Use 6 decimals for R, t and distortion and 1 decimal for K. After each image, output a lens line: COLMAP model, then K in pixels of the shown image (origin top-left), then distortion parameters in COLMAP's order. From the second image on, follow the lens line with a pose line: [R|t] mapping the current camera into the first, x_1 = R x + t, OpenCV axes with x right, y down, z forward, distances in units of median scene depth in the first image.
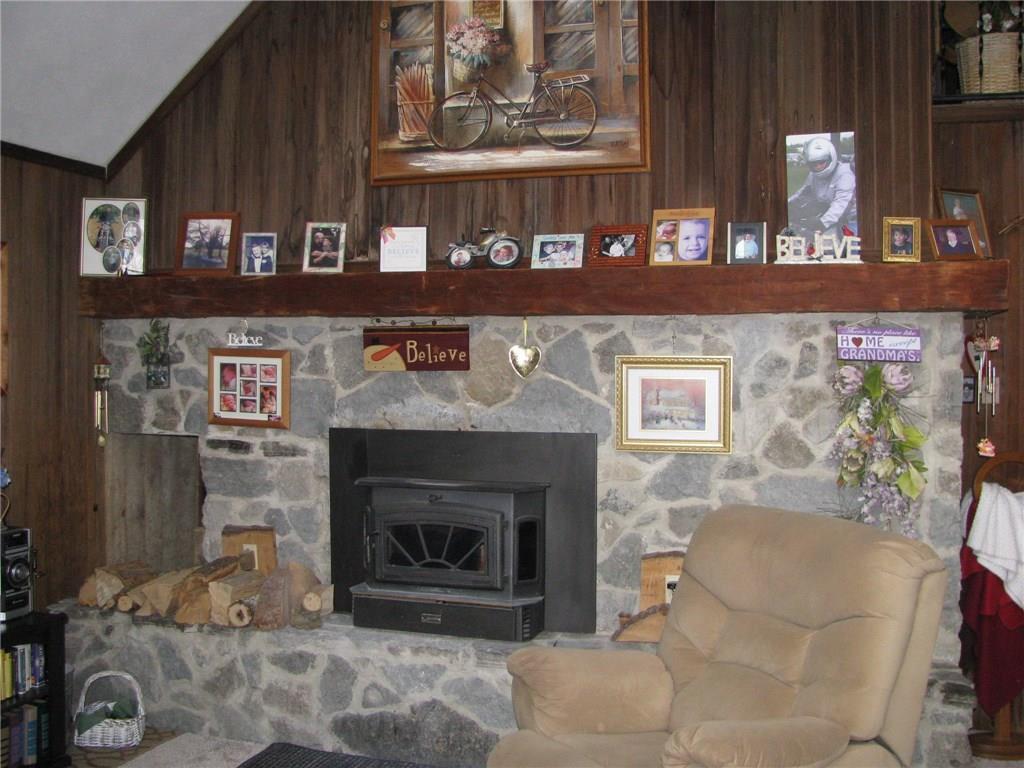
lens RADIAL K [[1073.6, 0, 512.0], [0, 1073.6, 384.0], [0, 0, 1]] dist [-0.200239, 0.233431]
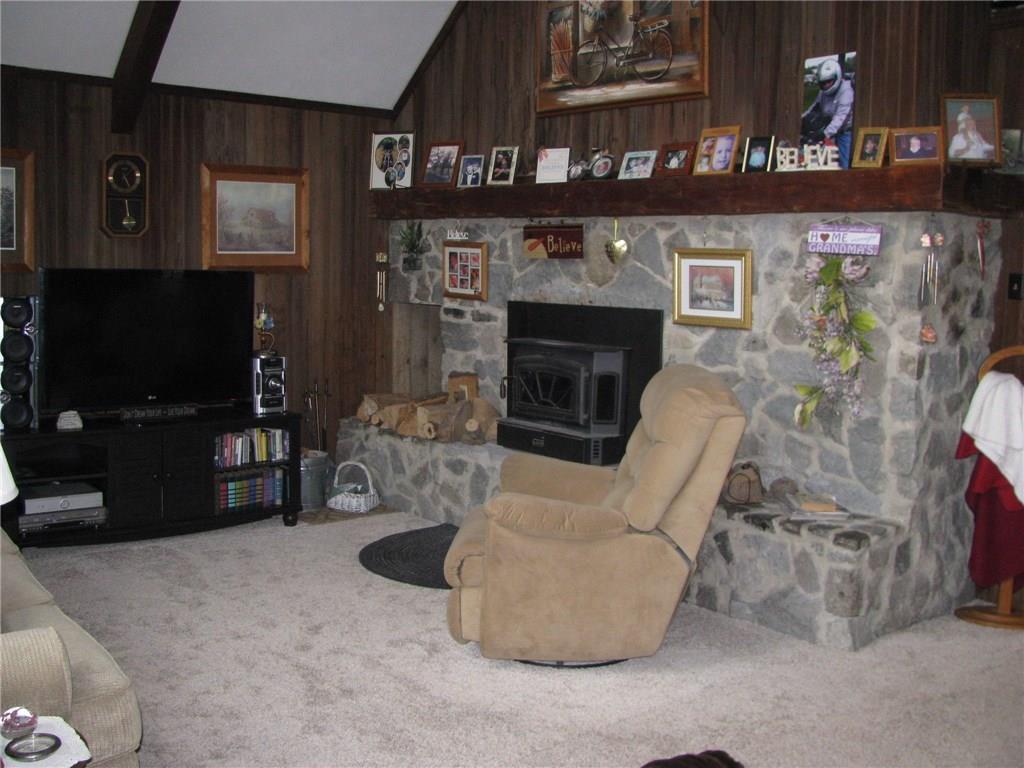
lens RADIAL K [[1073.6, 0, 512.0], [0, 1073.6, 384.0], [0, 0, 1]] dist [-0.200239, 0.233431]
pose [[0.857101, 0.070521, -0.510298, 0.561640], [-0.022844, 0.994814, 0.099109, 0.012246], [0.514641, -0.073289, 0.854268, -0.165617]]
